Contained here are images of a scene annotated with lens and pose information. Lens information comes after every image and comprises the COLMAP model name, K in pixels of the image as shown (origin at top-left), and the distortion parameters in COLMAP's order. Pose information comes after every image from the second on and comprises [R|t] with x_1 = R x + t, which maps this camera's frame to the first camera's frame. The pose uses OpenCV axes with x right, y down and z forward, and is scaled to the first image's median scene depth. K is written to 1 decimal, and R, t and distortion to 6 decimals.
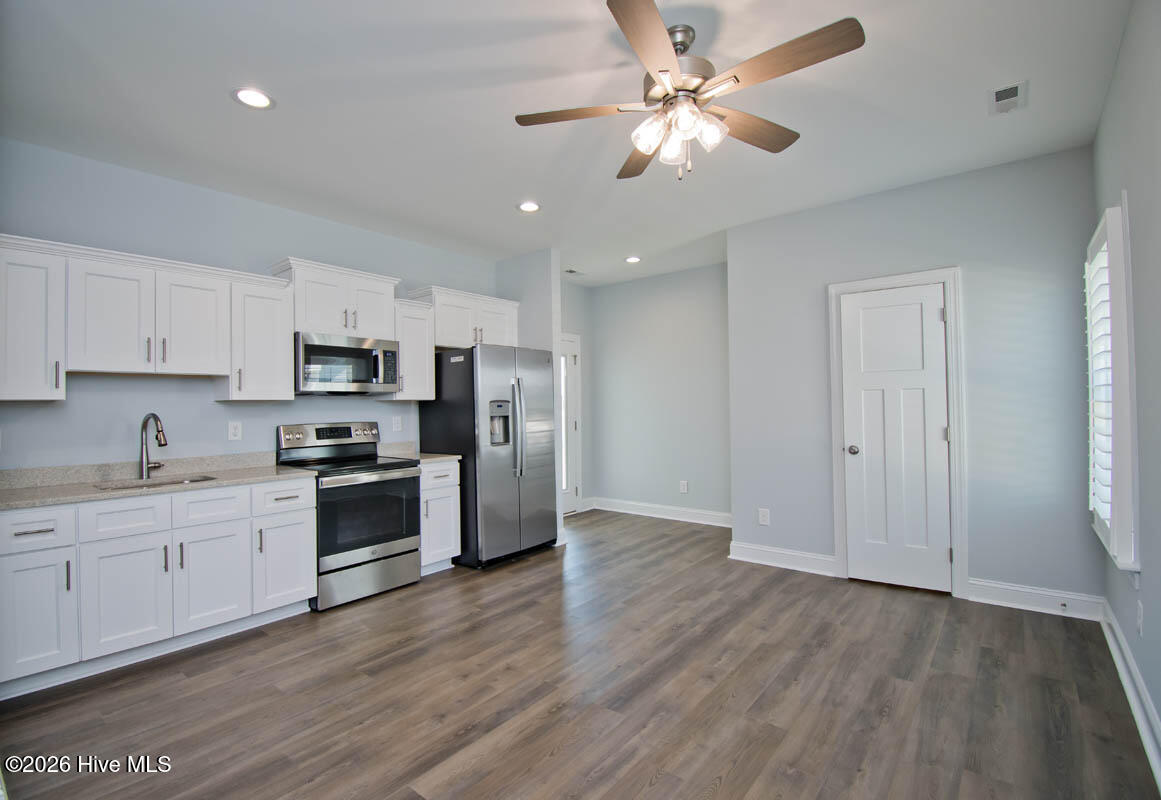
lens RADIAL K [[533.9, 0, 580.5], [0, 533.9, 400.0], [0, 0, 1]] dist [-0.000434, -0.000617]
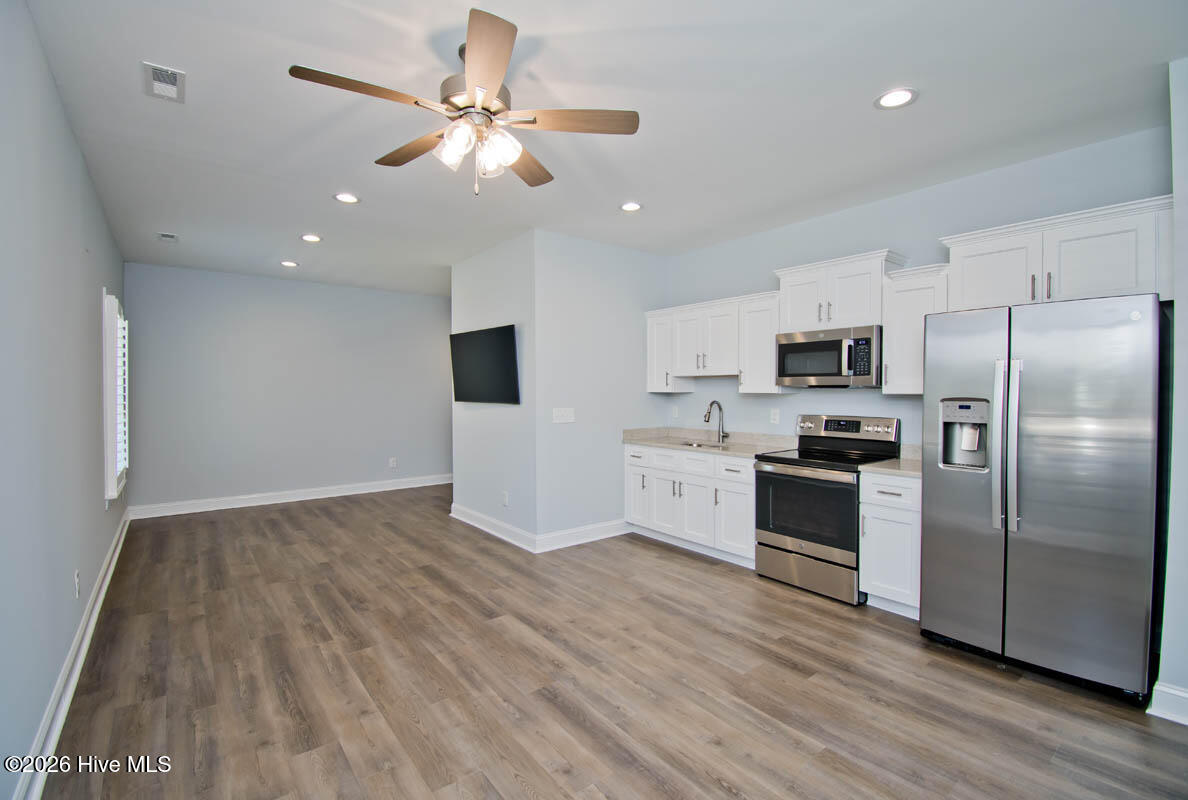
lens RADIAL K [[532.6, 0, 587.5], [0, 532.6, 398.4], [0, 0, 1]] dist [0.019178, -0.026290]
pose [[-0.234975, 0.031562, -0.971489, 0.854179], [0.012929, 0.999486, 0.029344, -0.034686], [0.971915, -0.005665, -0.235262, 1.074119]]
